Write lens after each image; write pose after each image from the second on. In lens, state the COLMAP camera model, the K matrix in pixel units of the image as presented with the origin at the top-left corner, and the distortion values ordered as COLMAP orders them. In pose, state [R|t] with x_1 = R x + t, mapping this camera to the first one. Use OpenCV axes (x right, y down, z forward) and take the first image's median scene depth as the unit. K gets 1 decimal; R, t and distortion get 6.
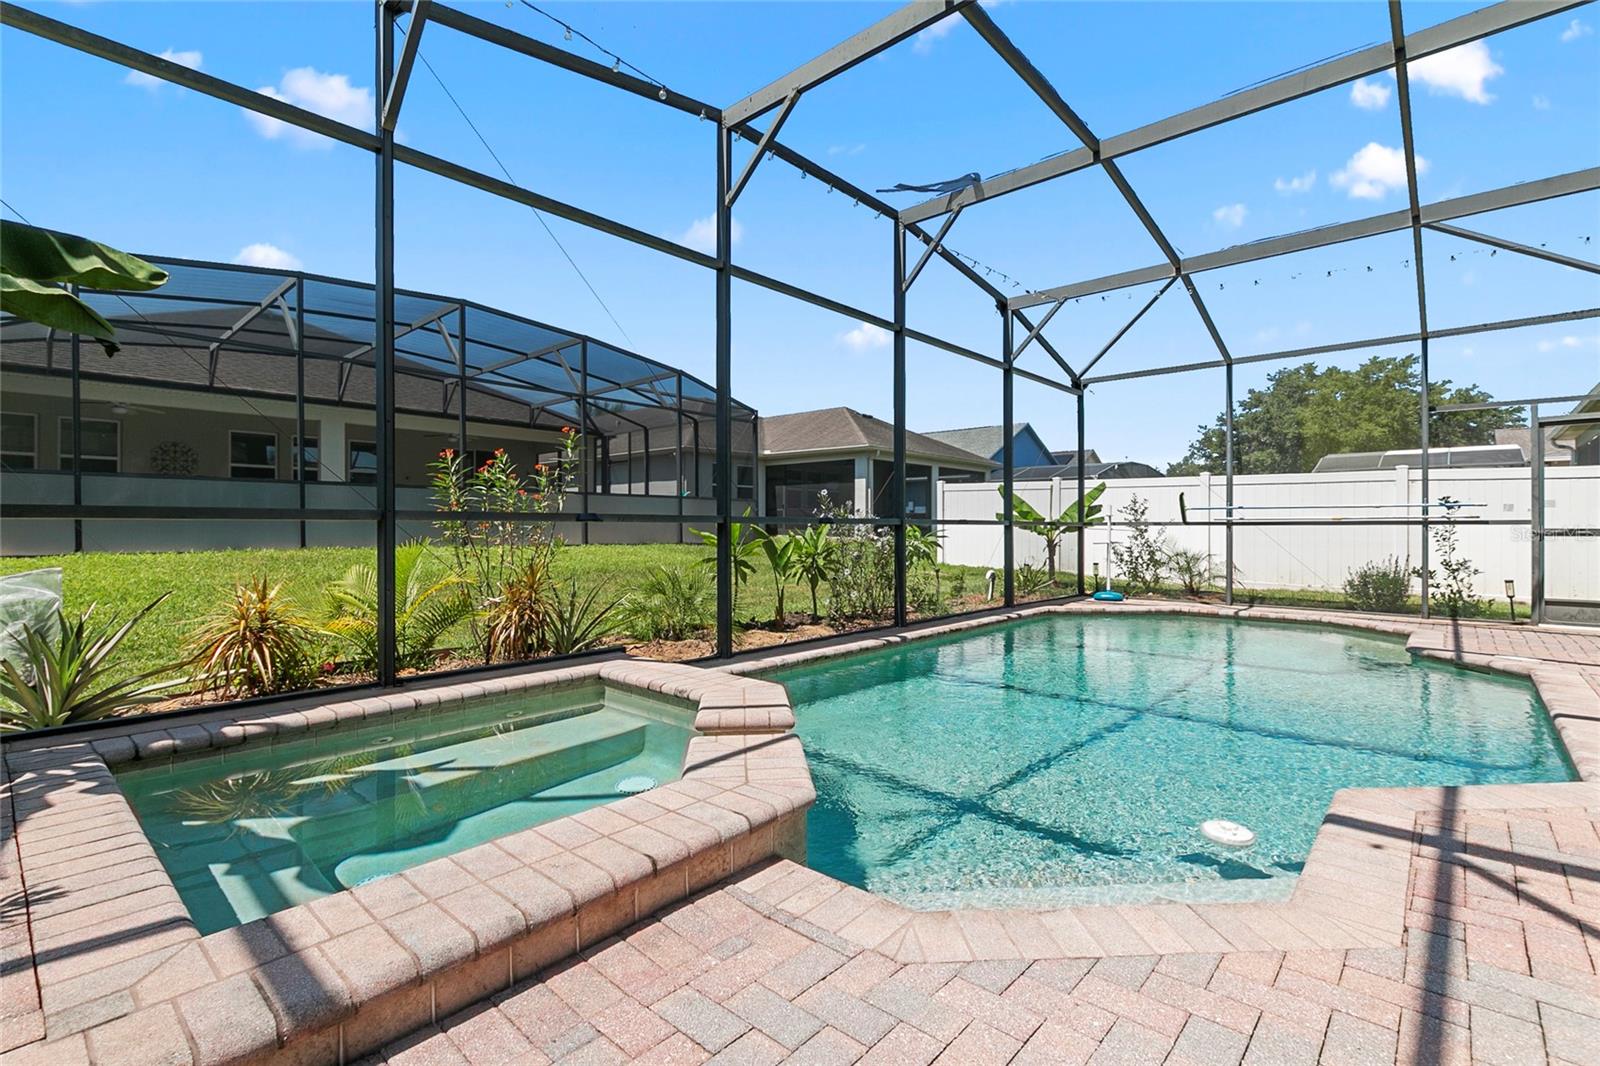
lens RADIAL K [[729.9, 0, 801.5], [0, 729.9, 532.7], [0, 0, 1]] dist [-0.002325, -0.000303]
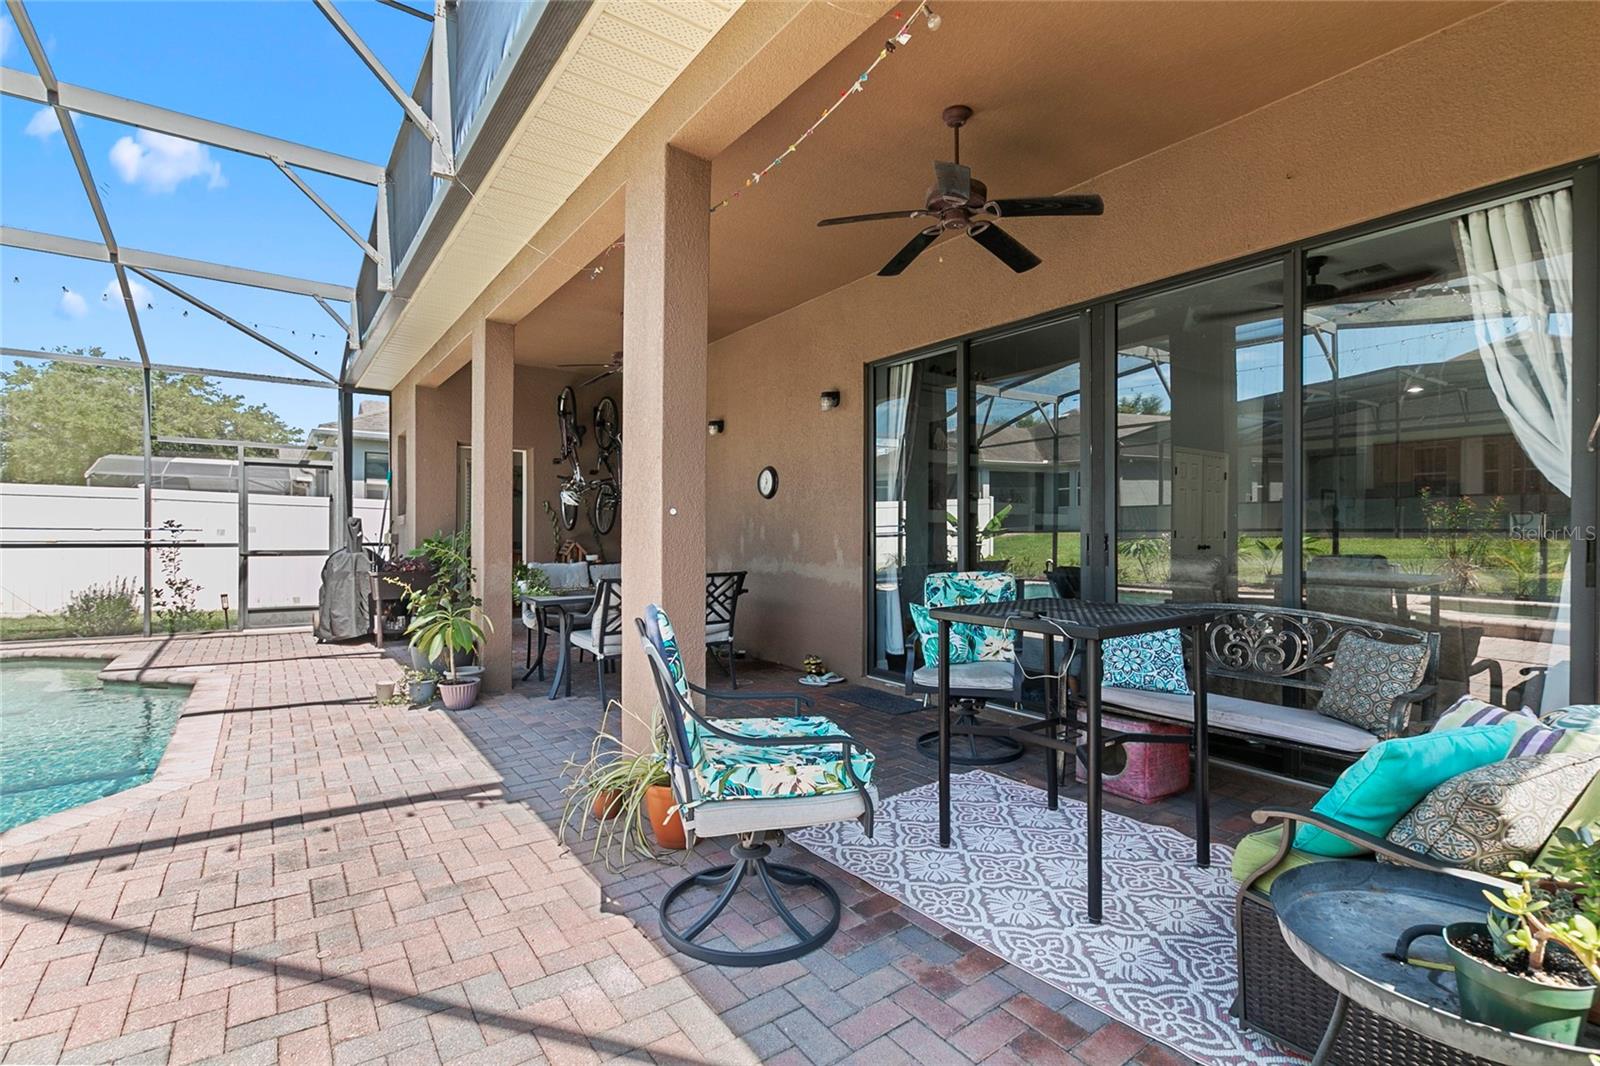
lens RADIAL K [[729.9, 0, 802.4], [0, 729.9, 529.3], [0, 0, 1]] dist [-0.002325, -0.000303]
pose [[0.203594, 0.003582, 0.979049, 0.016130], [0.001220, 0.999992, -0.003912, -0.031307], [-0.979055, 0.001991, 0.203588, -0.139763]]
